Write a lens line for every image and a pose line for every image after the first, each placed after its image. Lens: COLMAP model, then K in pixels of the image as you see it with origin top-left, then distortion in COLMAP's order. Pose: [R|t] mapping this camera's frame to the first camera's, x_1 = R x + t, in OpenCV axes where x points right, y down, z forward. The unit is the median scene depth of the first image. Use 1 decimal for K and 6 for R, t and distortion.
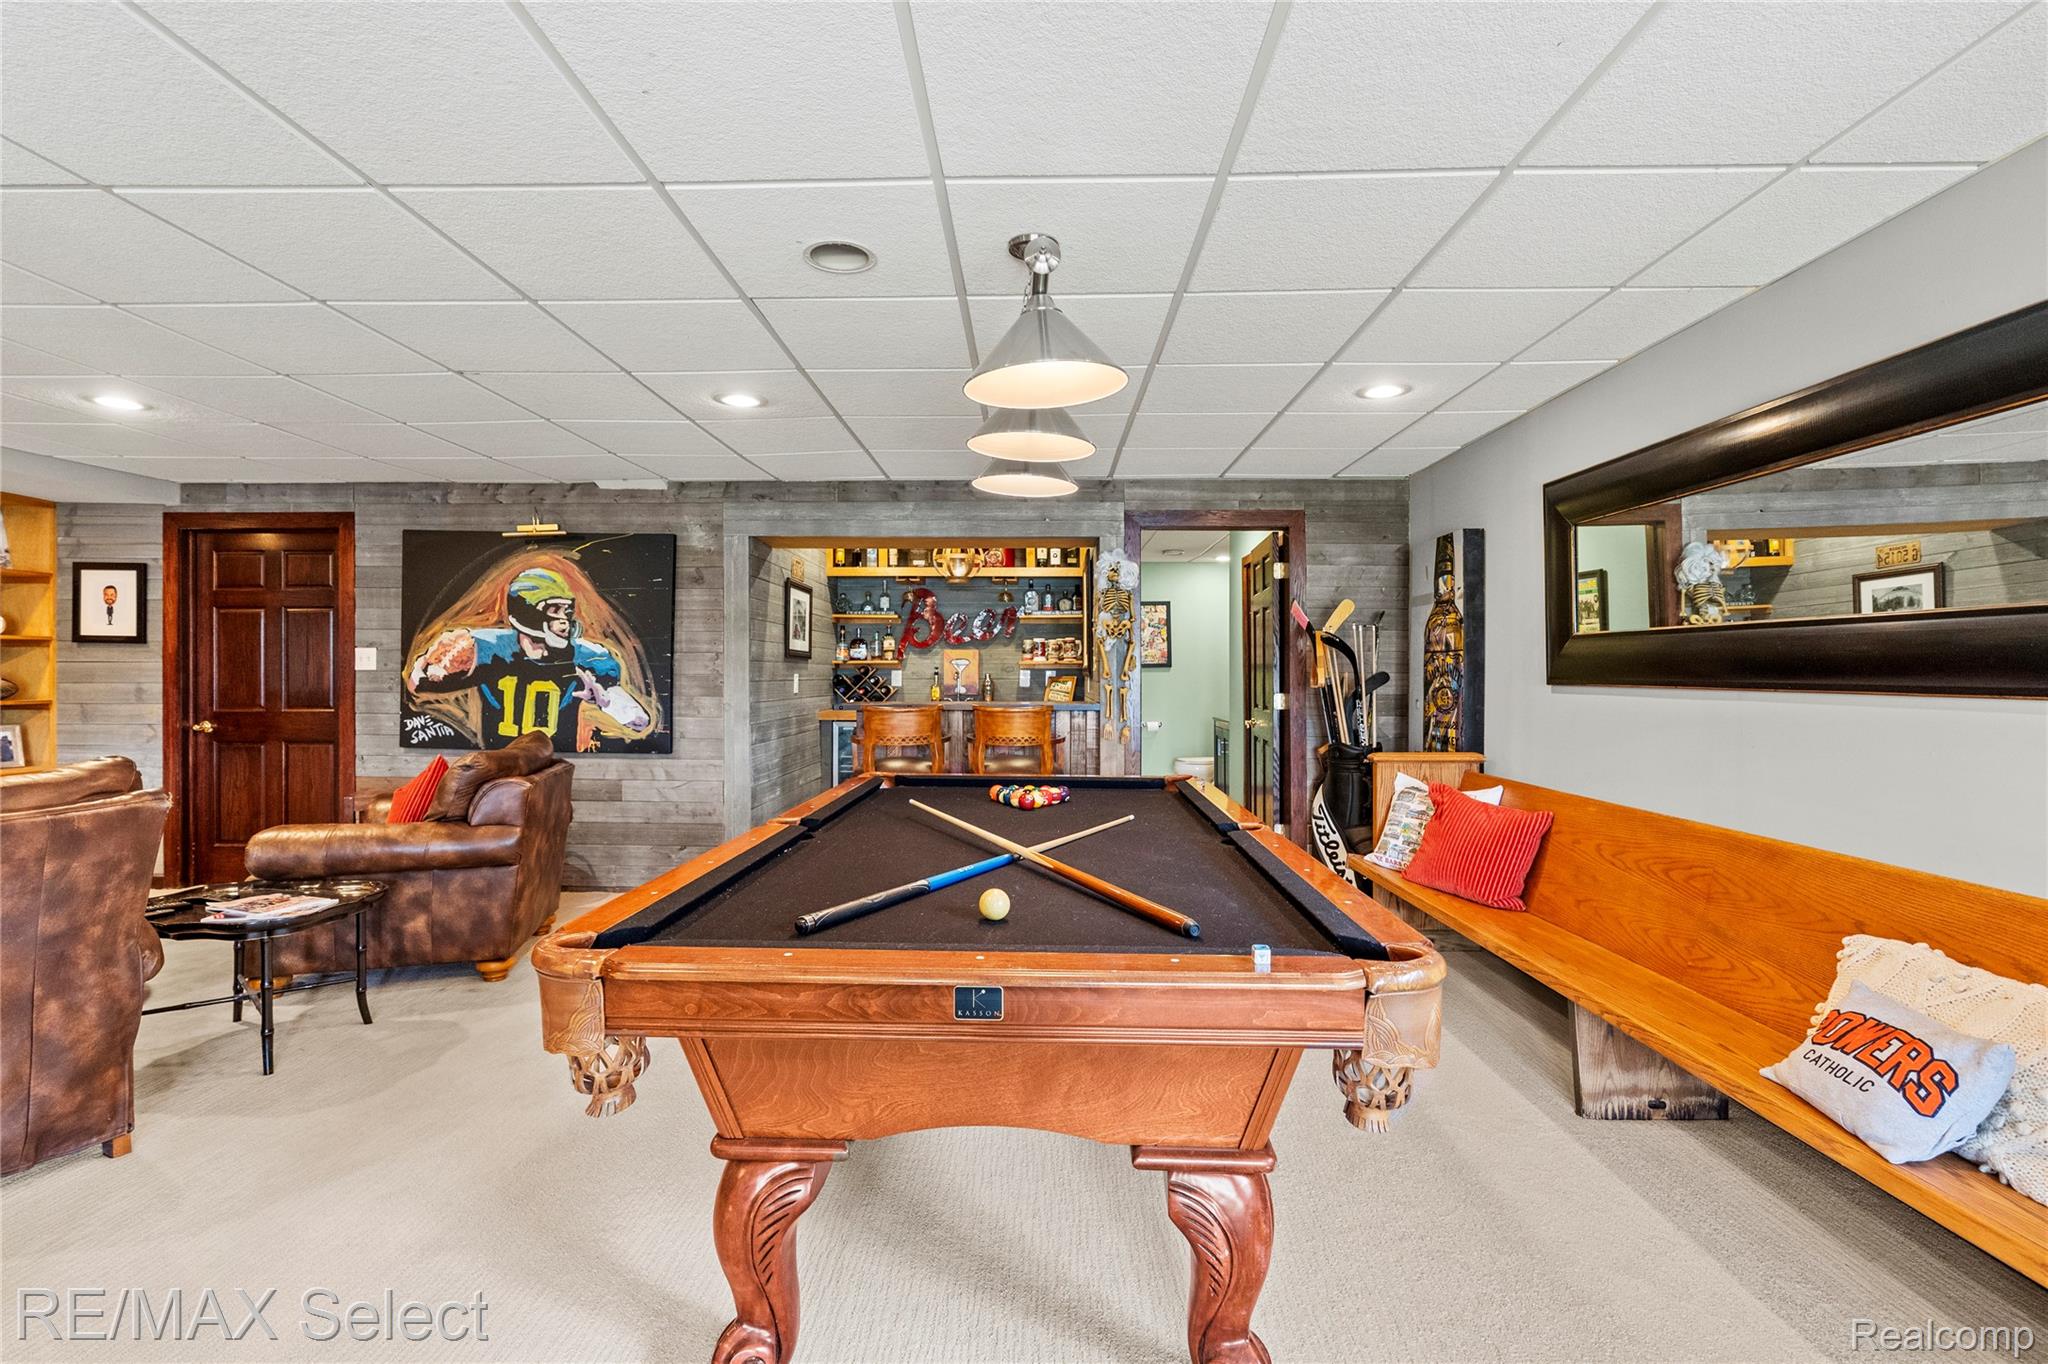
lens RADIAL K [[931.7, 0, 1057.8], [0, 931.7, 690.4], [0, 0, 1]] dist [-0.009544, 0.003513]
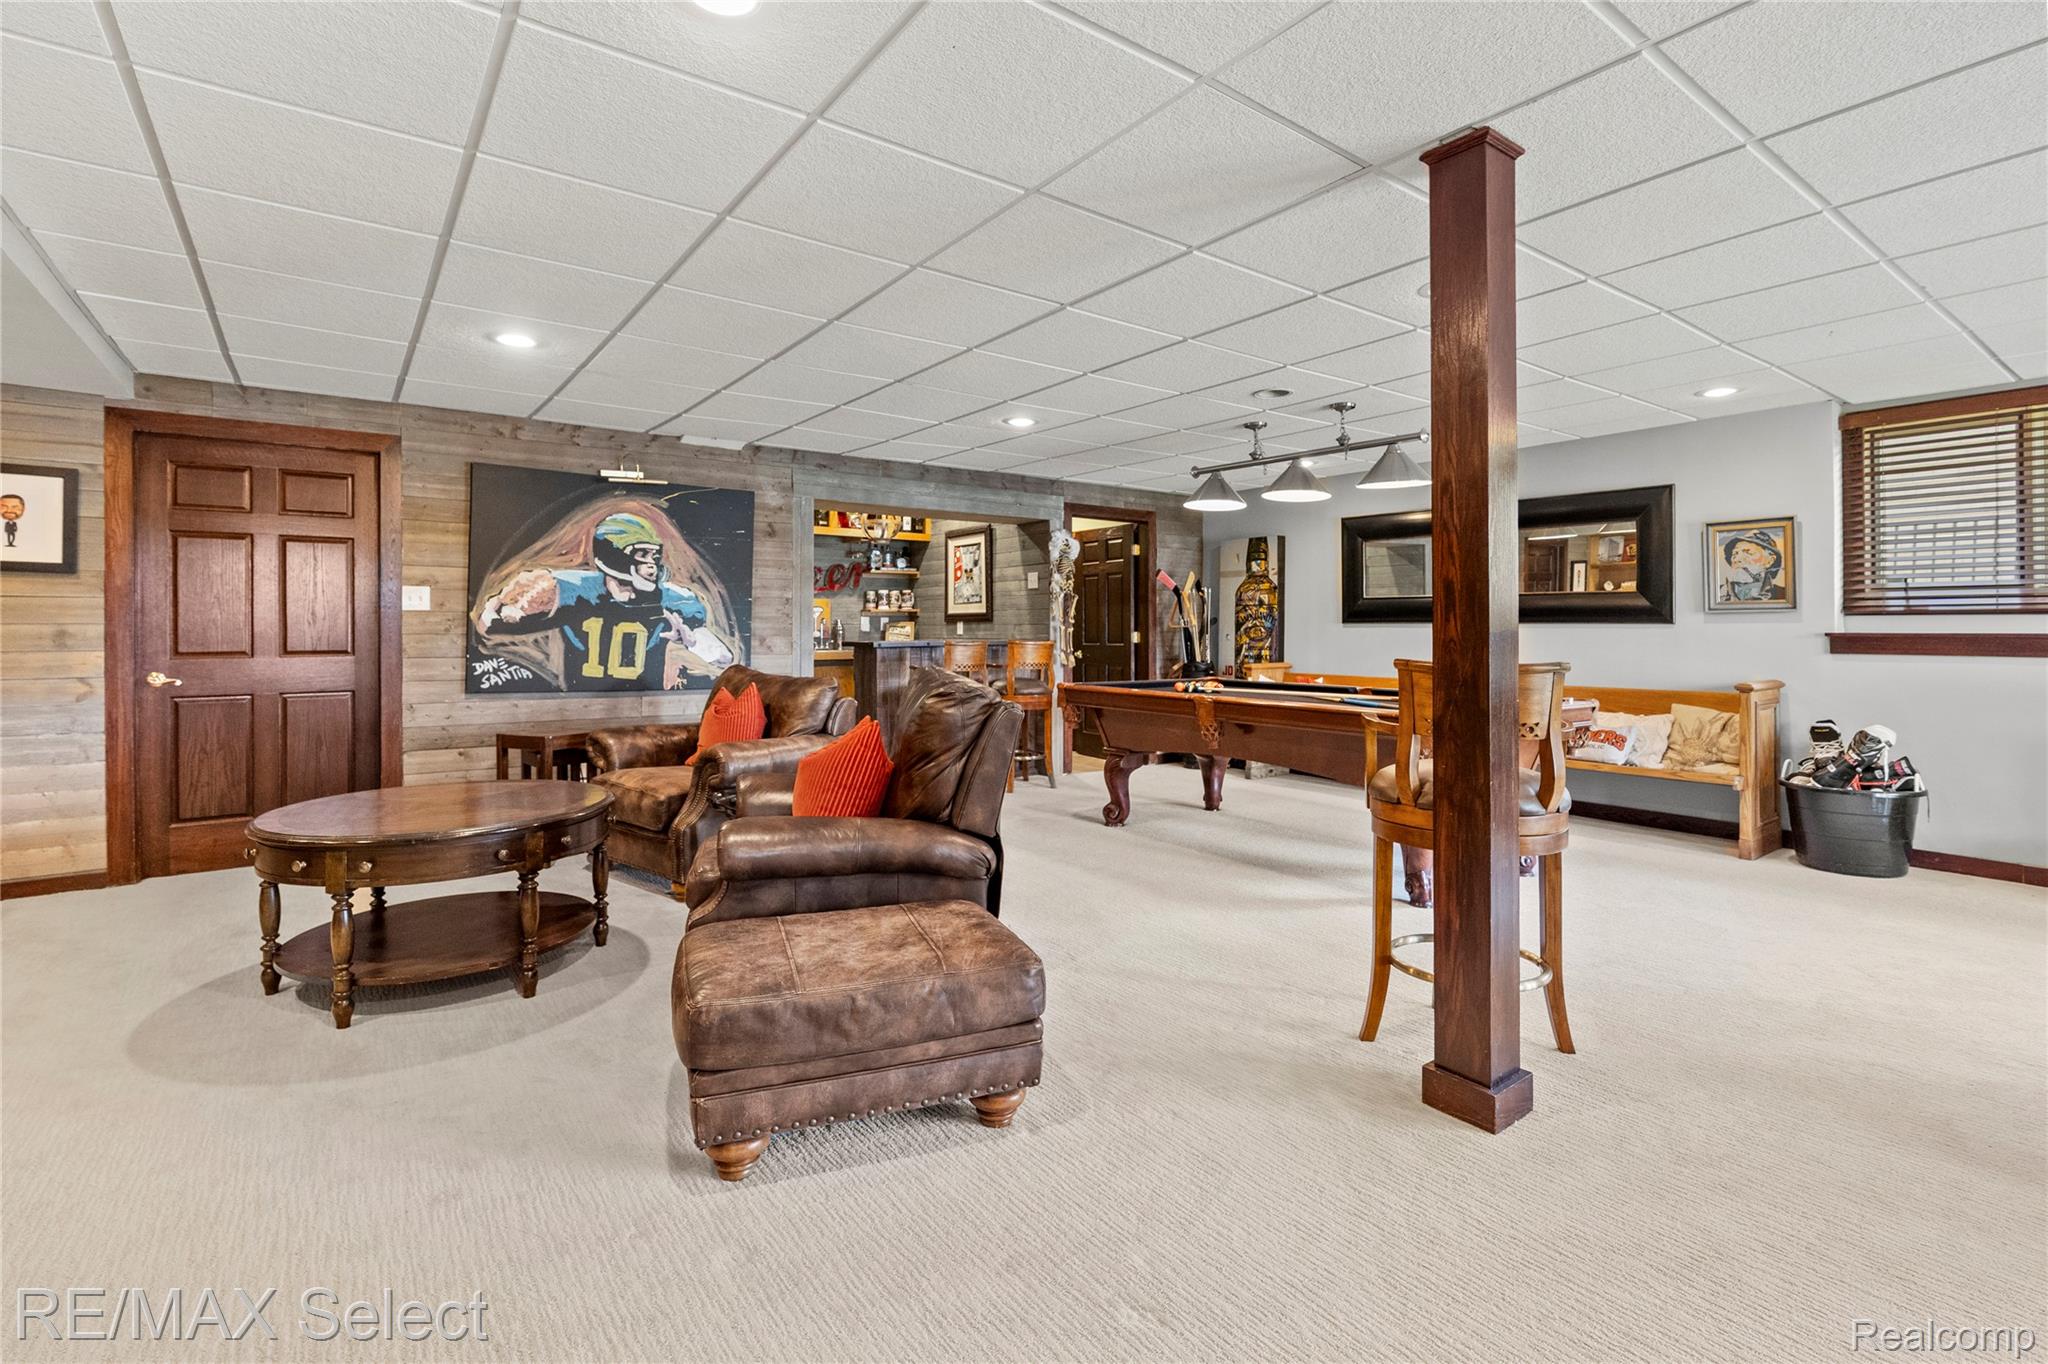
lens RADIAL K [[931.7, 0, 955.0], [0, 931.7, 648.9], [0, 0, 1]] dist [-0.009544, 0.003513]
pose [[0.814003, -0.014516, 0.580680, -0.865501], [0.011154, 0.999894, 0.009359, 0.013543], [-0.580754, -0.001141, 0.814078, -0.053616]]
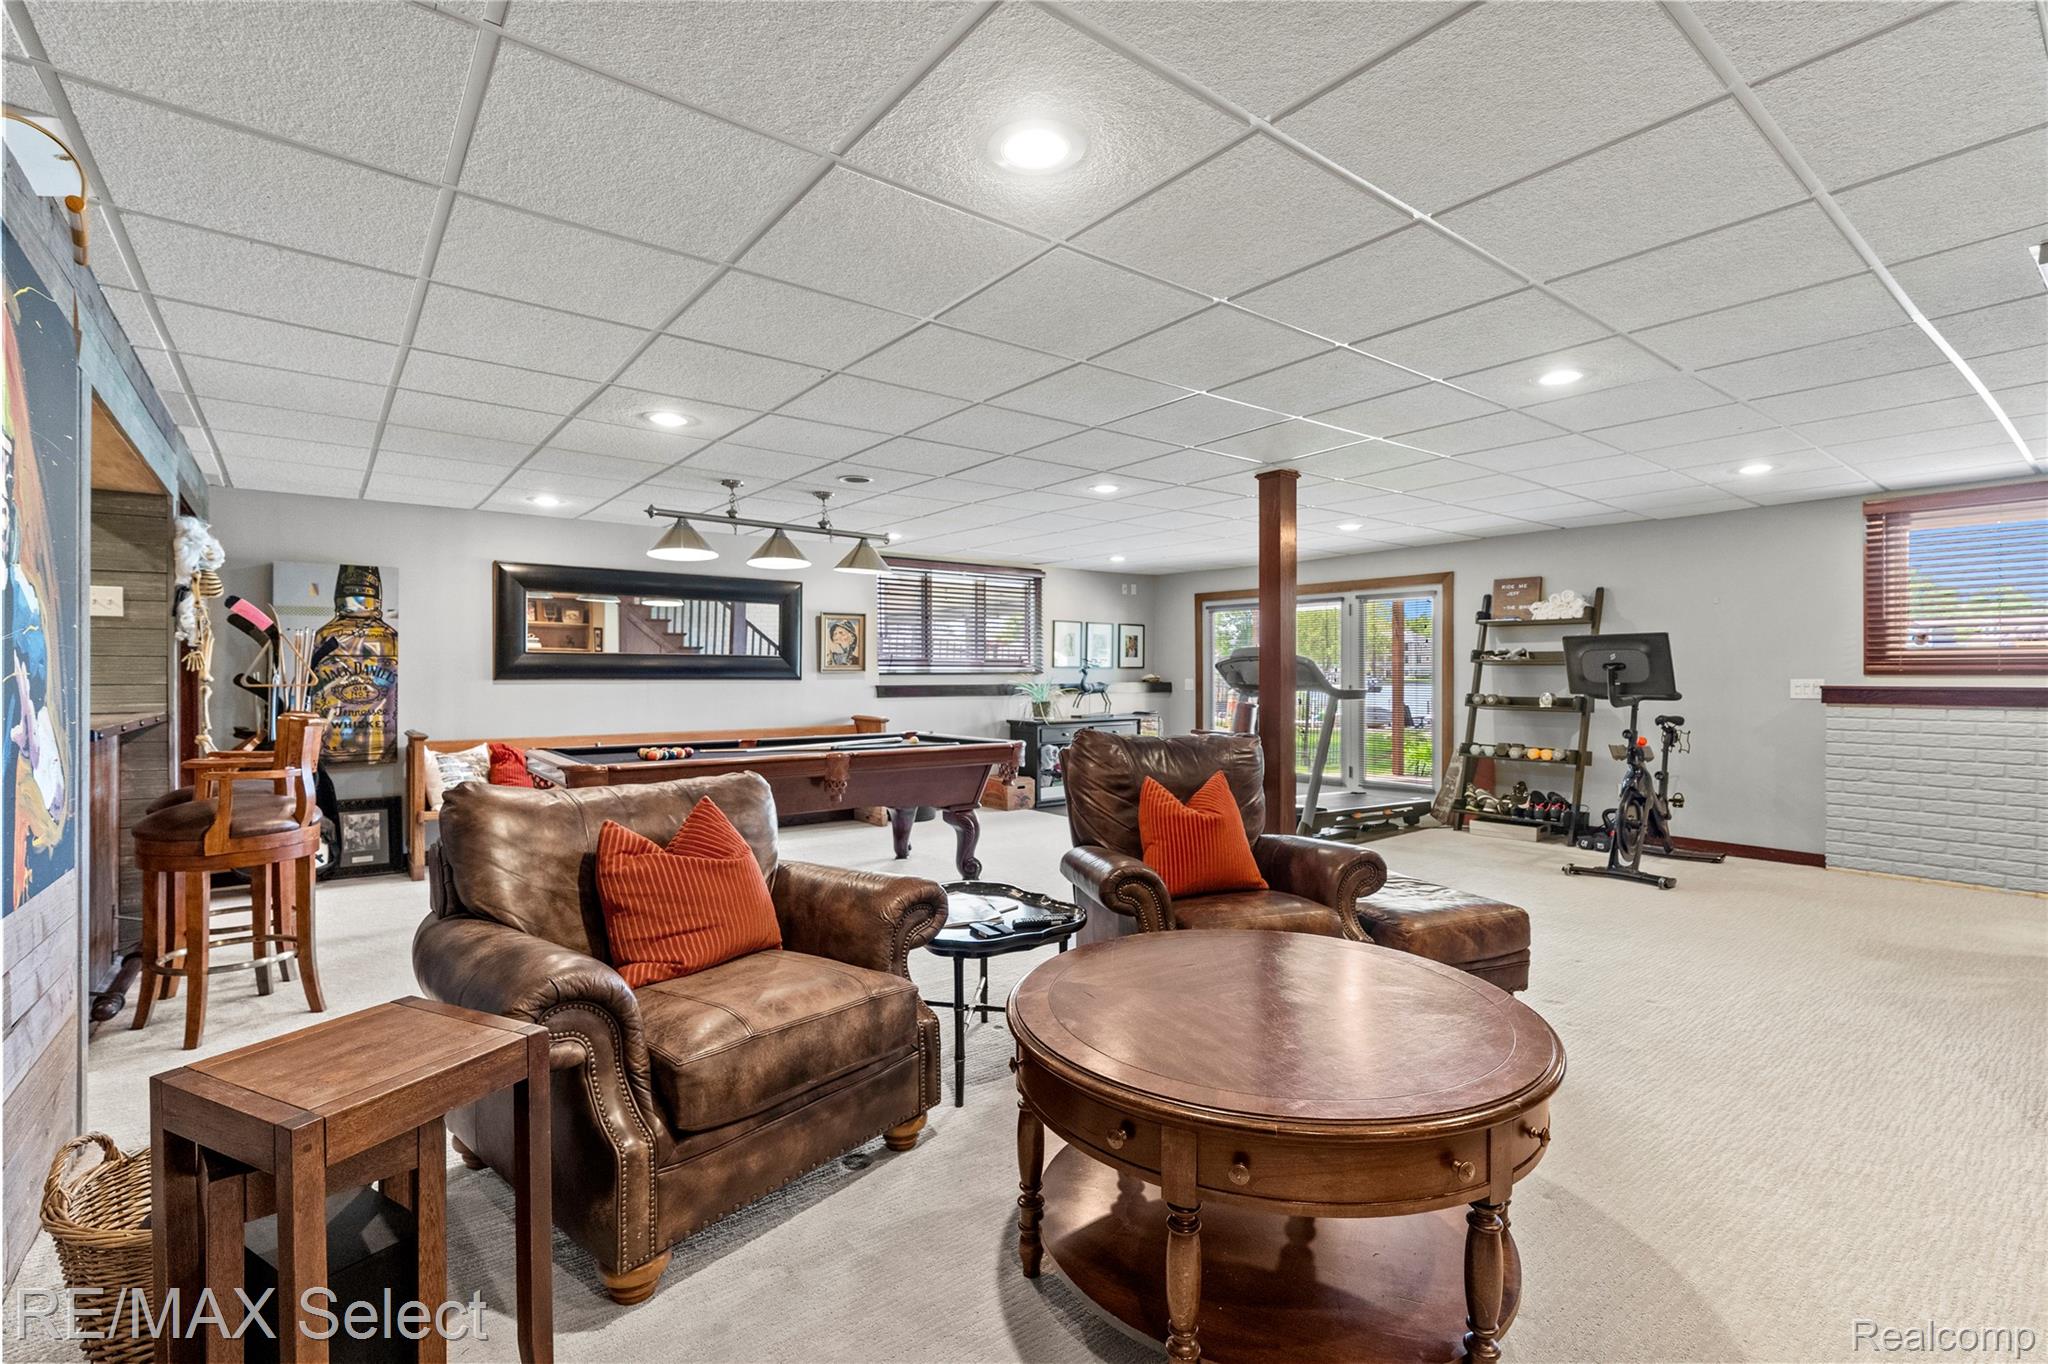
lens RADIAL K [[931.7, 0, 1038.8], [0, 931.7, 677.2], [0, 0, 1]] dist [-0.009544, 0.003513]
pose [[-0.637887, -0.002228, 0.770127, -0.991900], [0.014275, 0.999790, 0.014717, -0.015116], [-0.769997, 0.020382, -0.637721, 0.928623]]
